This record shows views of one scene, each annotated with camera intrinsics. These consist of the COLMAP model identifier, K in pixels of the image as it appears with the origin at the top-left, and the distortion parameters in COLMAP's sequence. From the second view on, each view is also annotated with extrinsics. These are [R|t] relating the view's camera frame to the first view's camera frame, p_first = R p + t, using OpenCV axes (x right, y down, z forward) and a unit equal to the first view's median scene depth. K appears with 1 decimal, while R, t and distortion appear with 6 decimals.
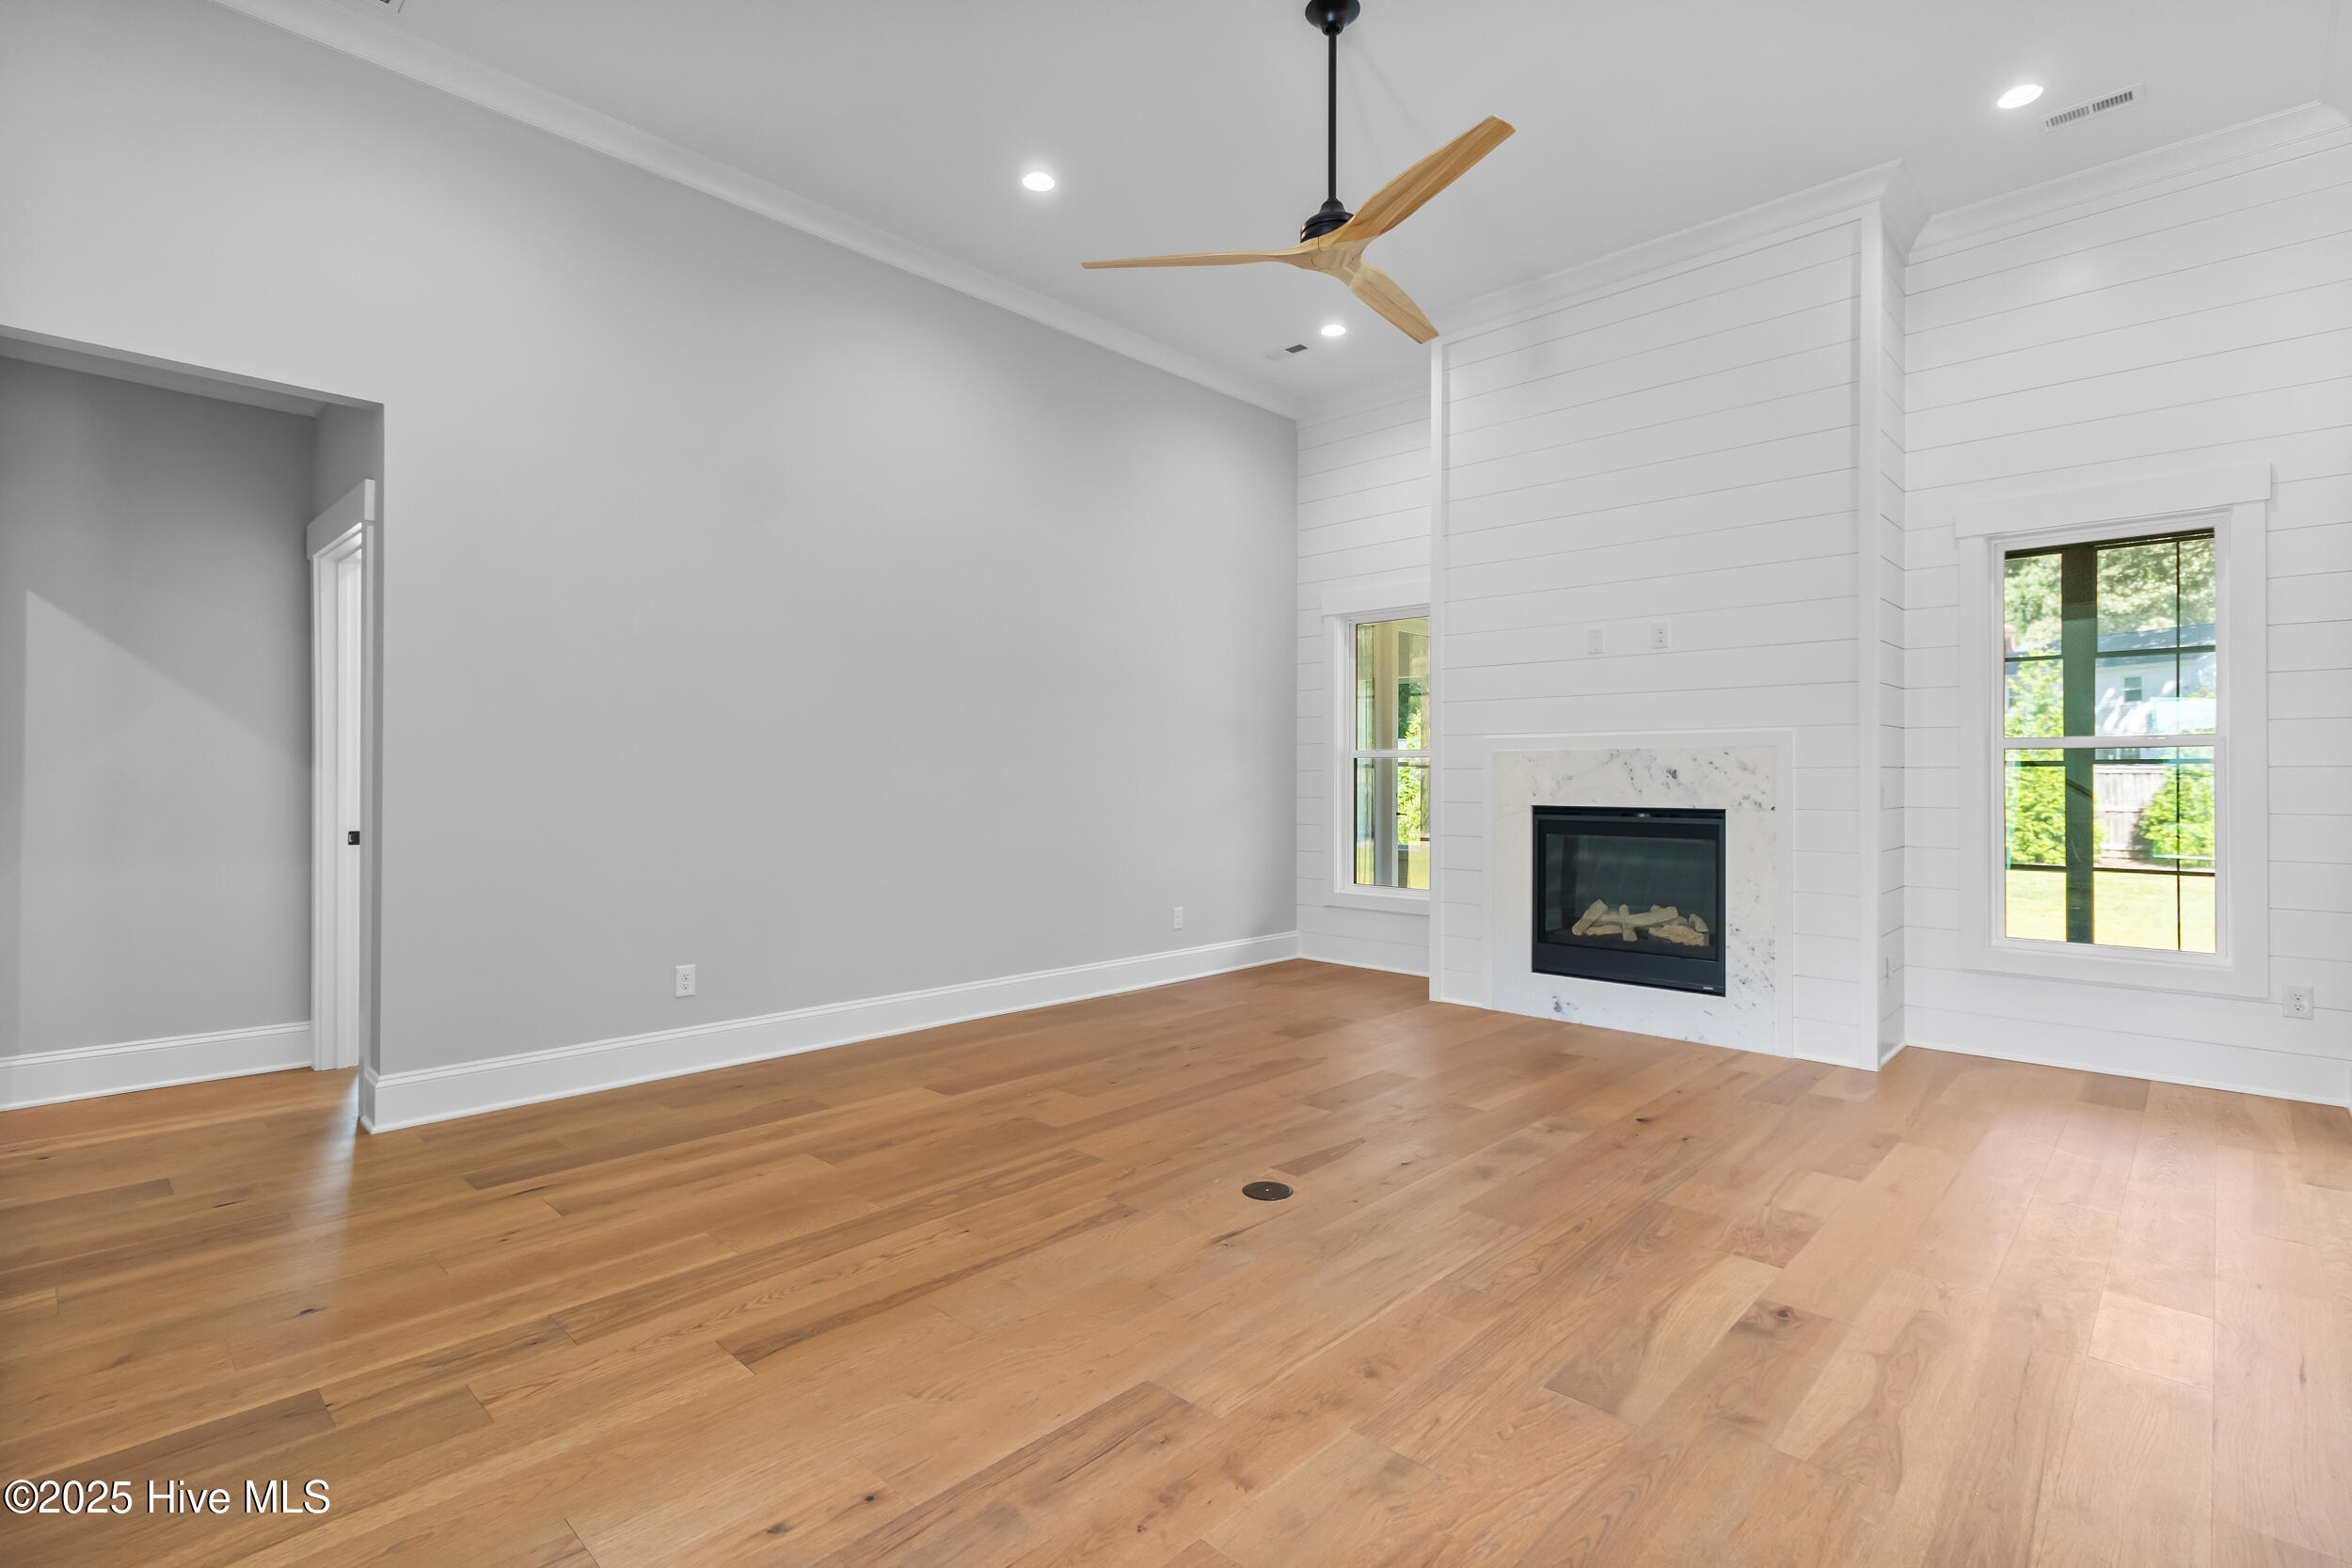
lens RADIAL K [[1092.9, 0, 1190.1], [0, 1092.9, 779.3], [0, 0, 1]] dist [-0.000313, 0.003148]
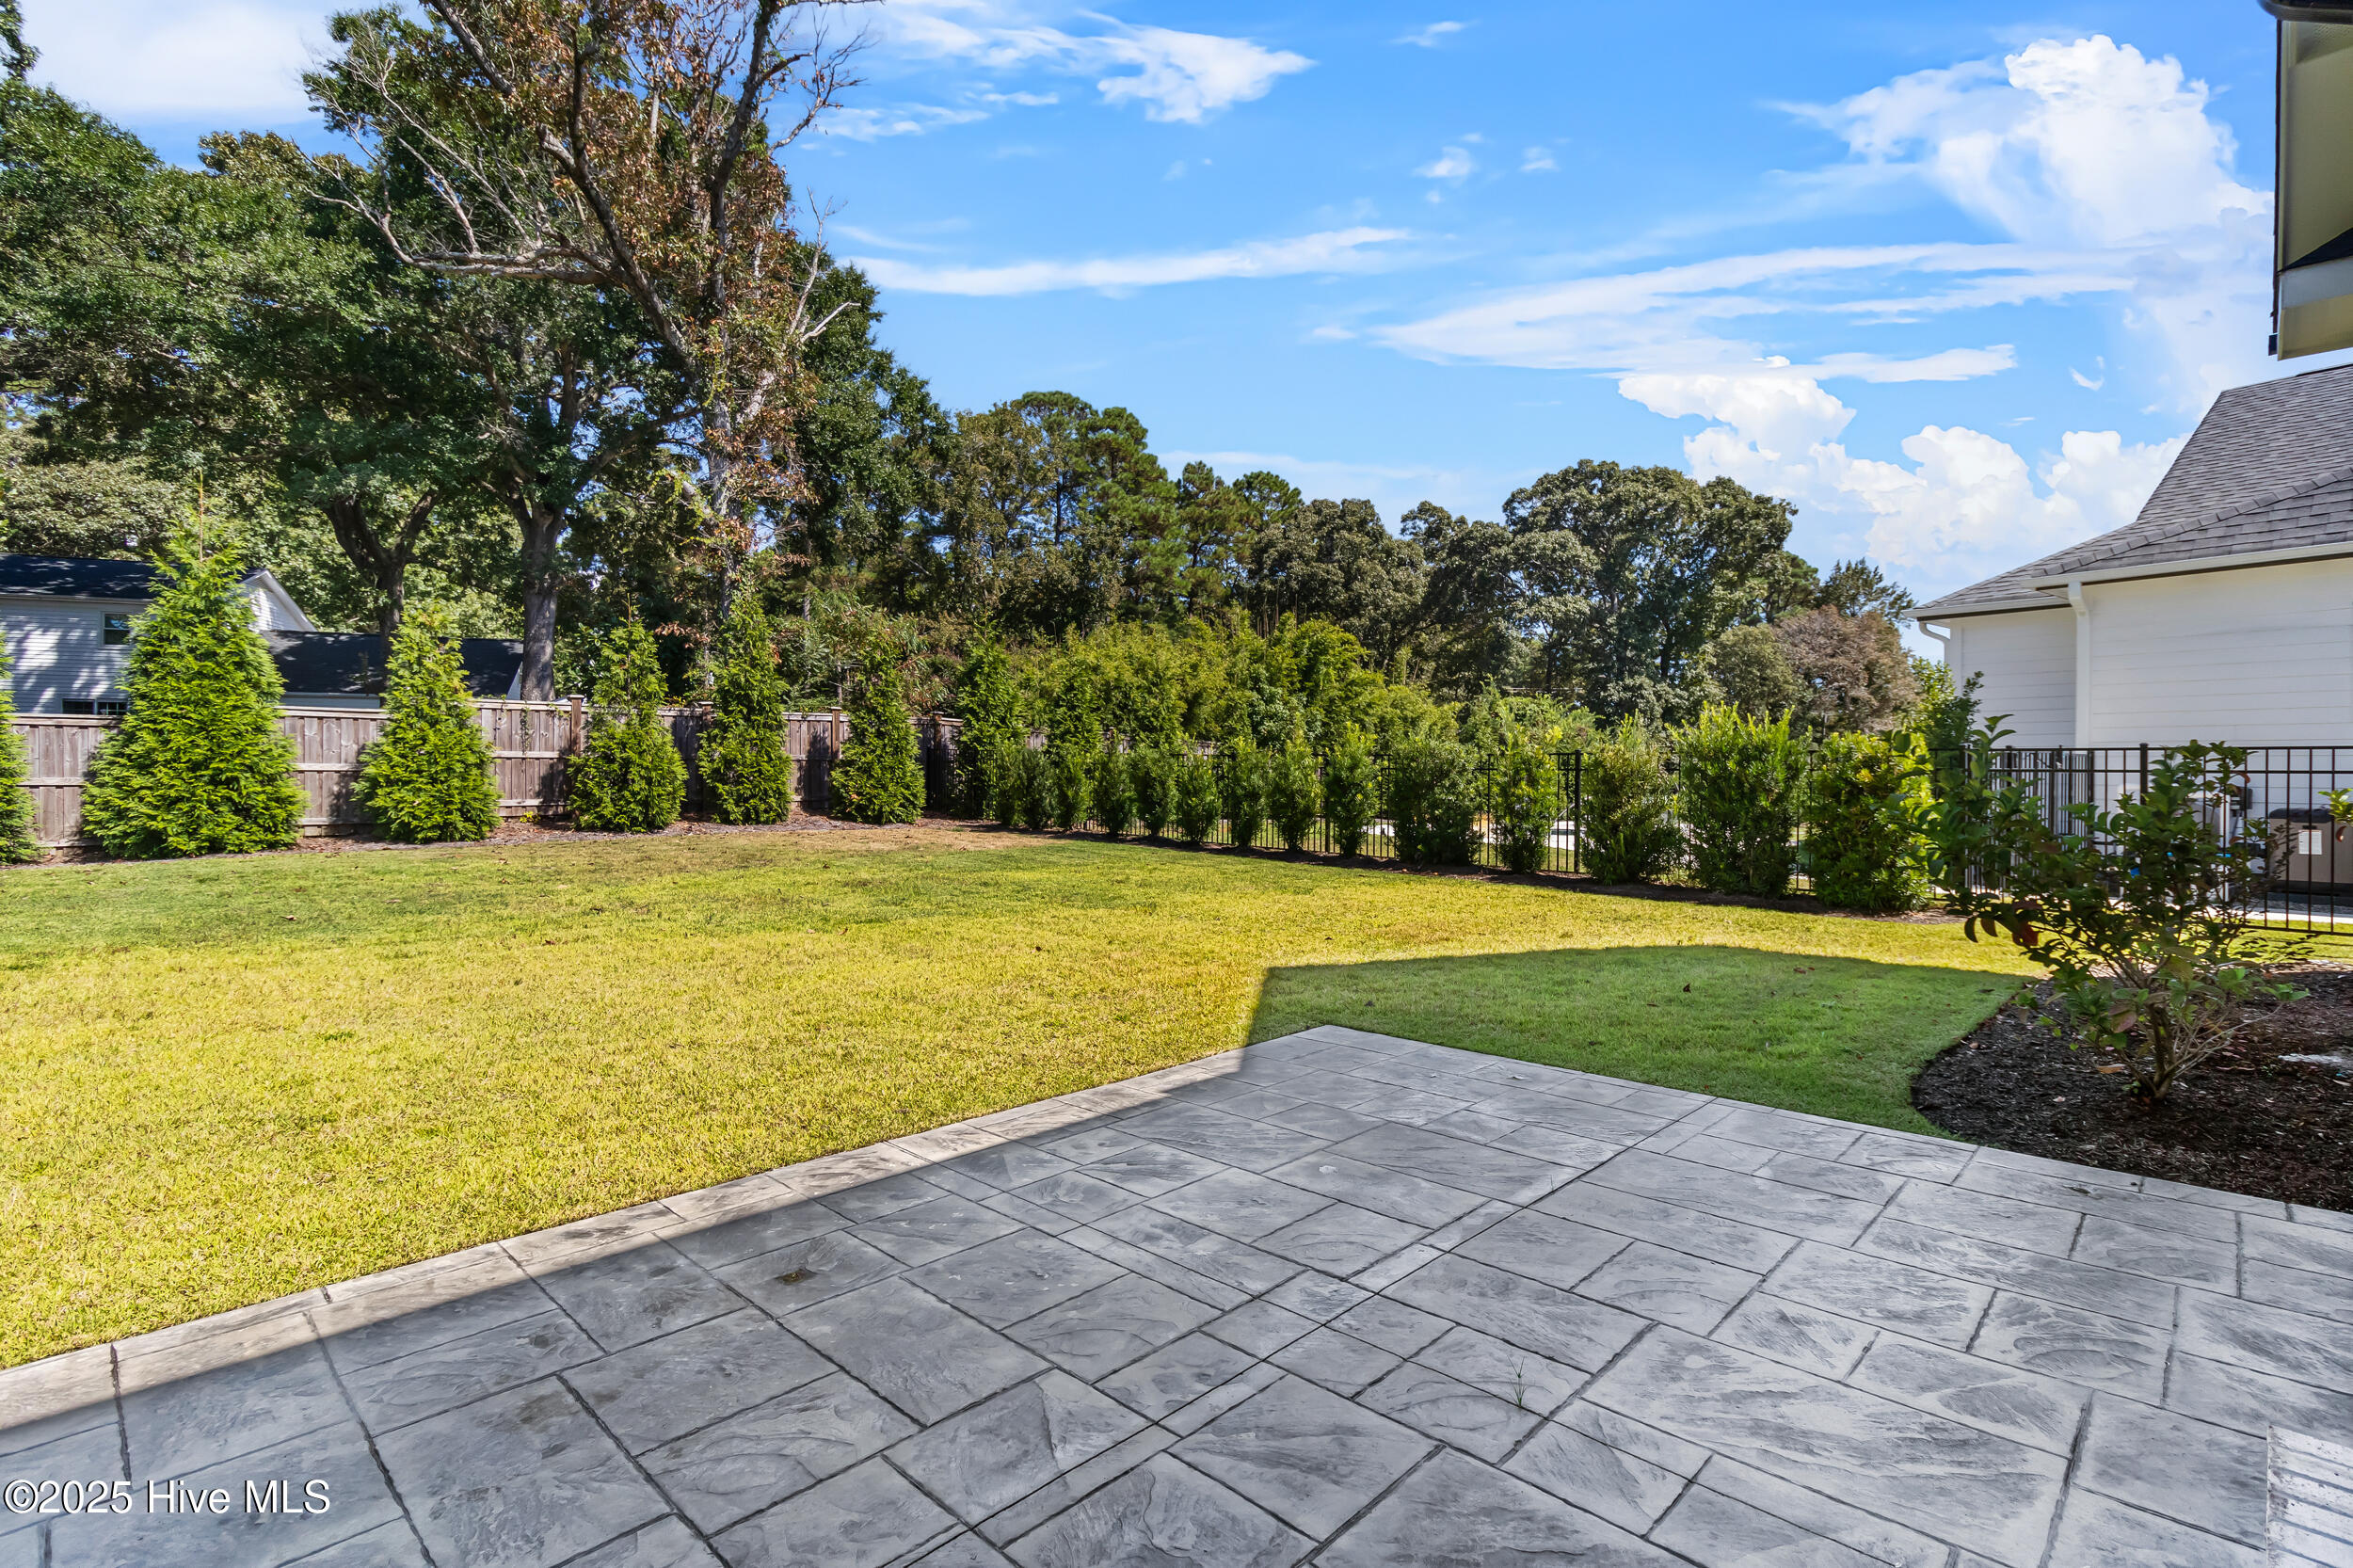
lens RADIAL K [[1093.5, 0, 1176.5], [0, 1093.5, 780.9], [0, 0, 1]] dist [-0.000313, 0.003148]
pose [[0.022213, -0.008944, 0.999713, 0.740906], [-0.004799, 0.999948, 0.009053, 0.124242], [-0.999742, -0.004999, 0.022169, 1.986344]]
